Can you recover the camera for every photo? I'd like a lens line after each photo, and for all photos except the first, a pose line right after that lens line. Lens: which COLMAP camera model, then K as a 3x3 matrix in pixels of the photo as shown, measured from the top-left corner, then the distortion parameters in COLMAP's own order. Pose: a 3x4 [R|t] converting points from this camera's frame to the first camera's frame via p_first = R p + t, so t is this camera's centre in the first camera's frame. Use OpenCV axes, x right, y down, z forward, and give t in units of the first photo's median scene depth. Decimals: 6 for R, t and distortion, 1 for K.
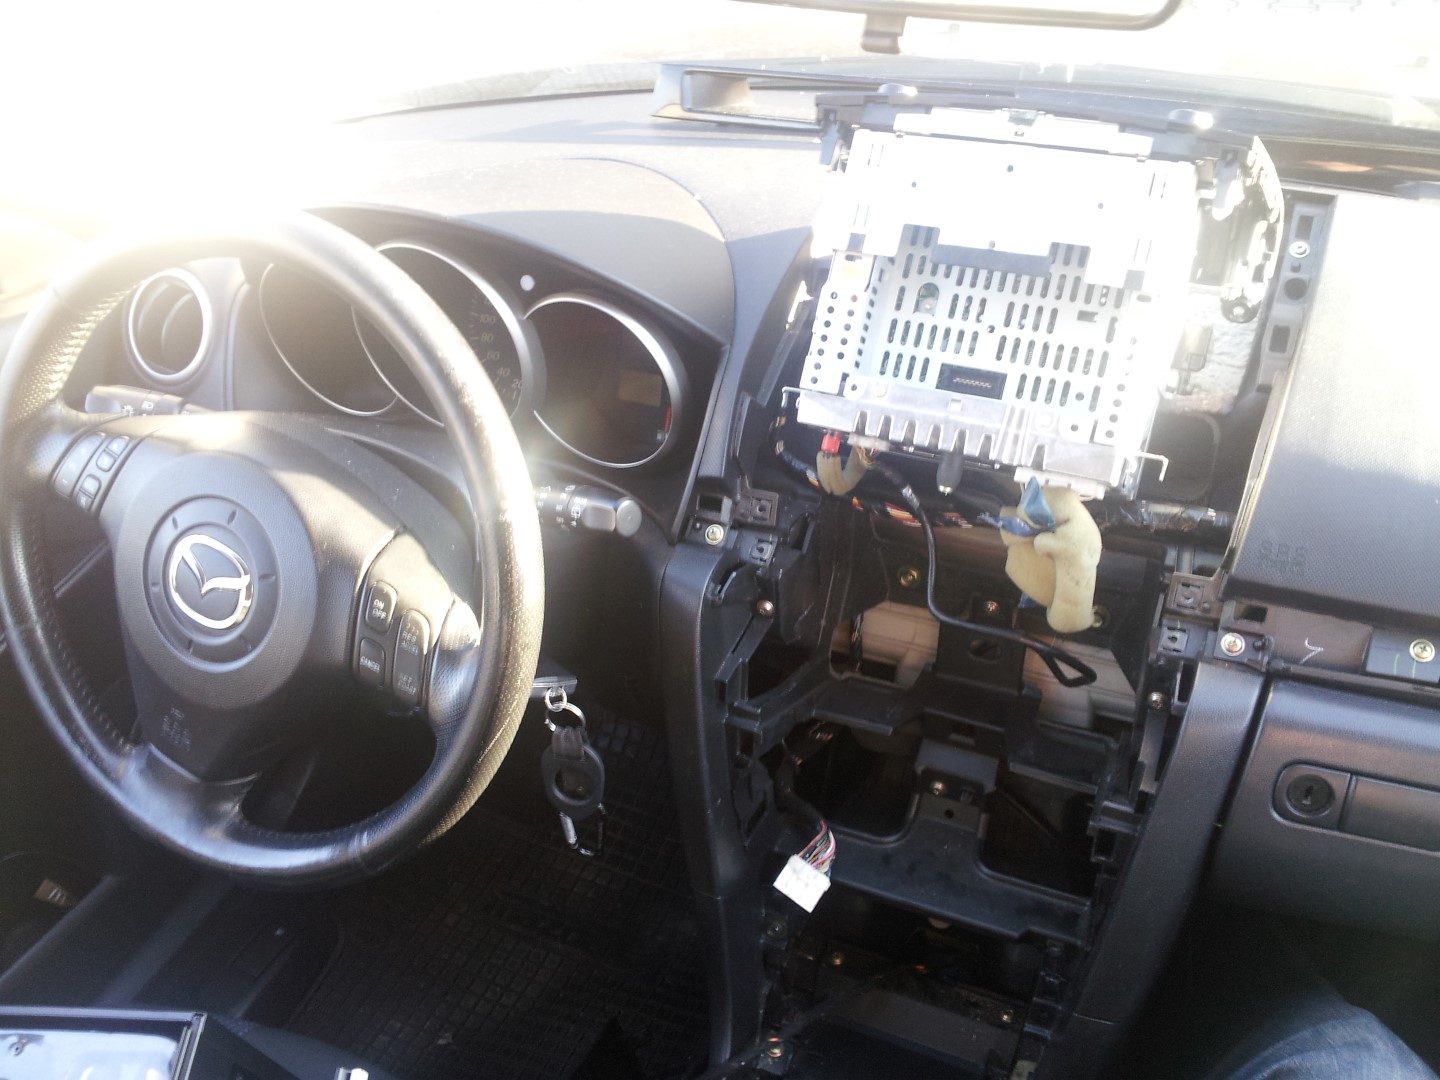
lens RADIAL K [[1356.7, 0, 728.1], [0, 1356.7, 549.2], [0, 0, 1]] dist [0.004029, 0.000000]
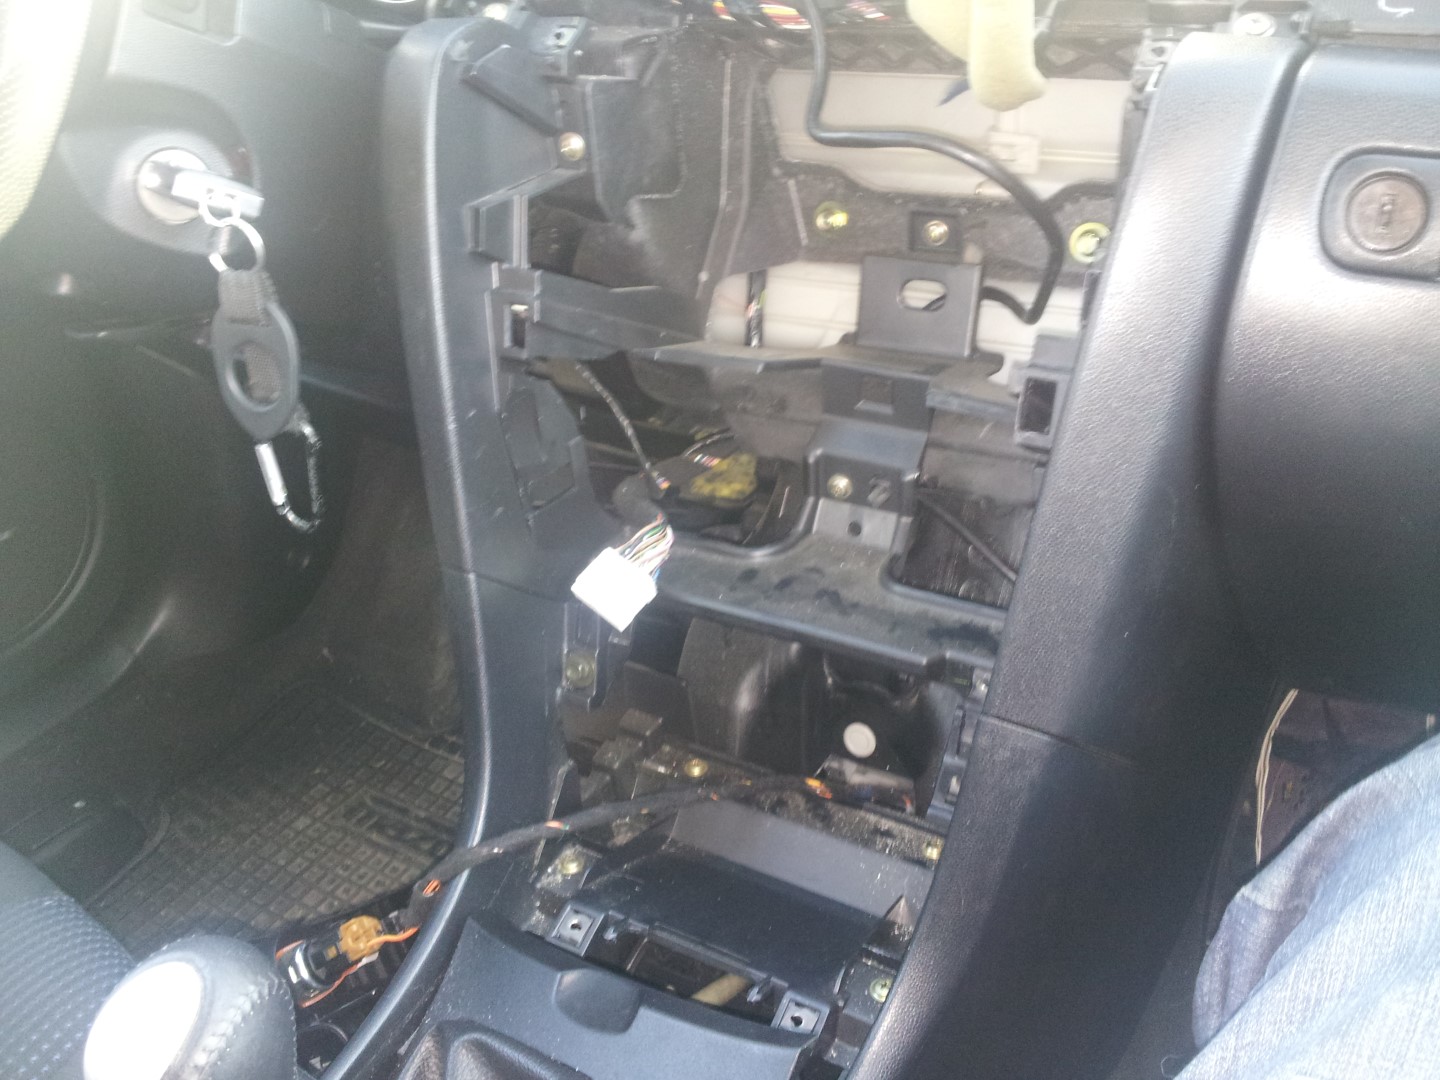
lens RADIAL K [[1356.7, 0, 717.2], [0, 1356.7, 552.6], [0, 0, 1]] dist [0.004029, 0.000000]
pose [[0.992387, 0.057041, -0.109148, 0.182756], [-0.070496, 0.989816, -0.123672, 0.318914], [0.100982, 0.130425, 0.986302, 0.361103]]
